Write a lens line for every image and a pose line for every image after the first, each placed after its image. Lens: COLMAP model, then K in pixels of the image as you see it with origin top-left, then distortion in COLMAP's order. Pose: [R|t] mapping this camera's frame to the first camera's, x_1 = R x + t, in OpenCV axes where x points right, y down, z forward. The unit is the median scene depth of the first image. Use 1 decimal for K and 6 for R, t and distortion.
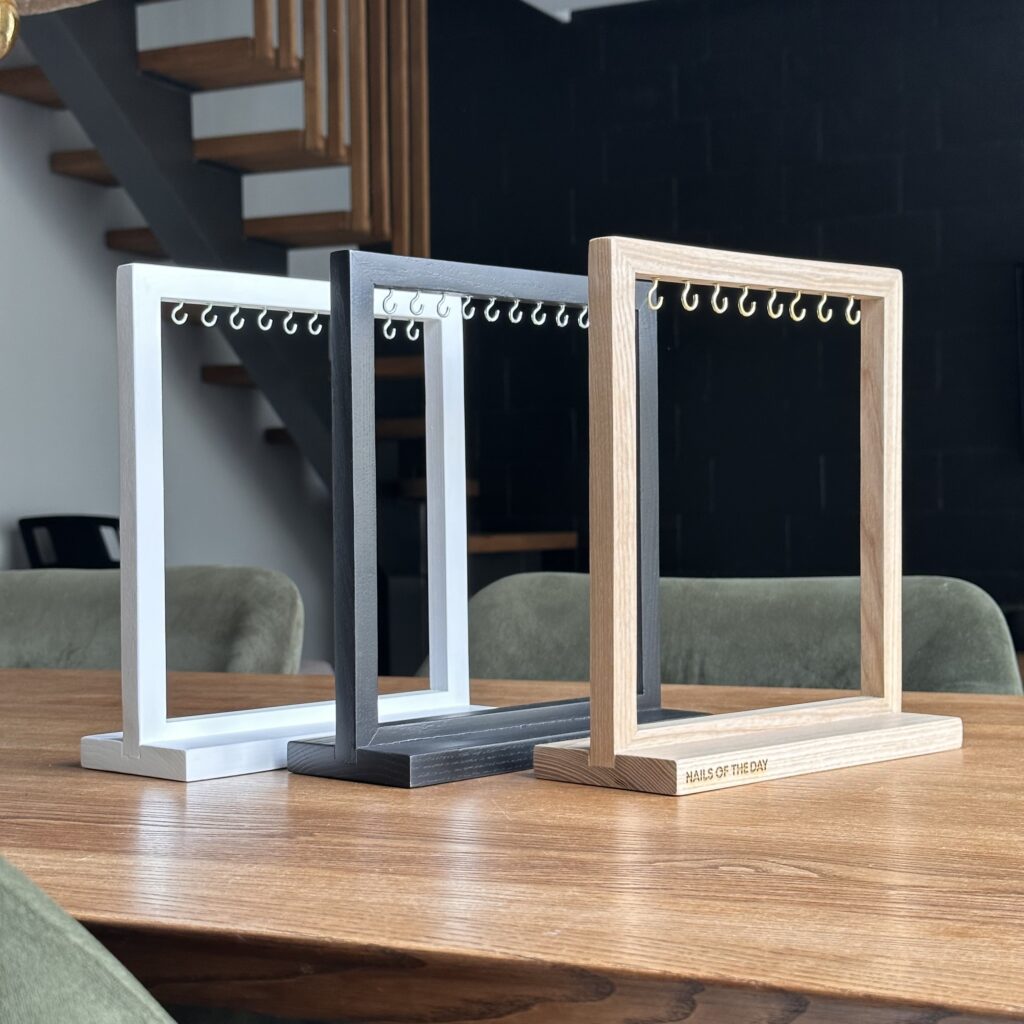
lens RADIAL K [[1922.2, 0, 515.9], [0, 1922.2, 514.5], [0, 0, 1]] dist [0.131007, 0.000000]
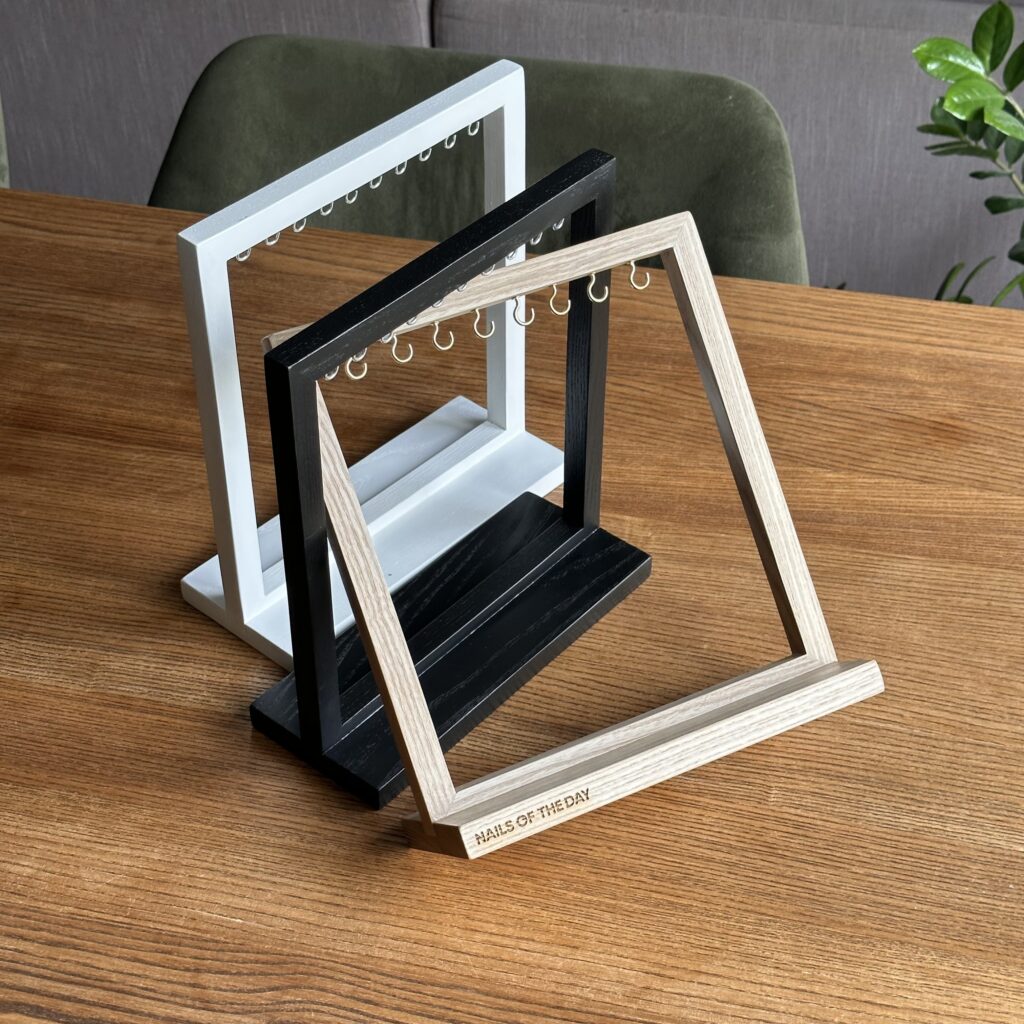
lens RADIAL K [[1922.2, 0, 516.0], [0, 1922.2, 512.7], [0, 0, 1]] dist [0.131007, 0.000000]
pose [[0.972632, -0.138580, 0.186501, -0.085016], [-0.018269, 0.754573, 0.655961, -0.430004], [-0.231632, -0.641416, 0.731391, 0.200295]]
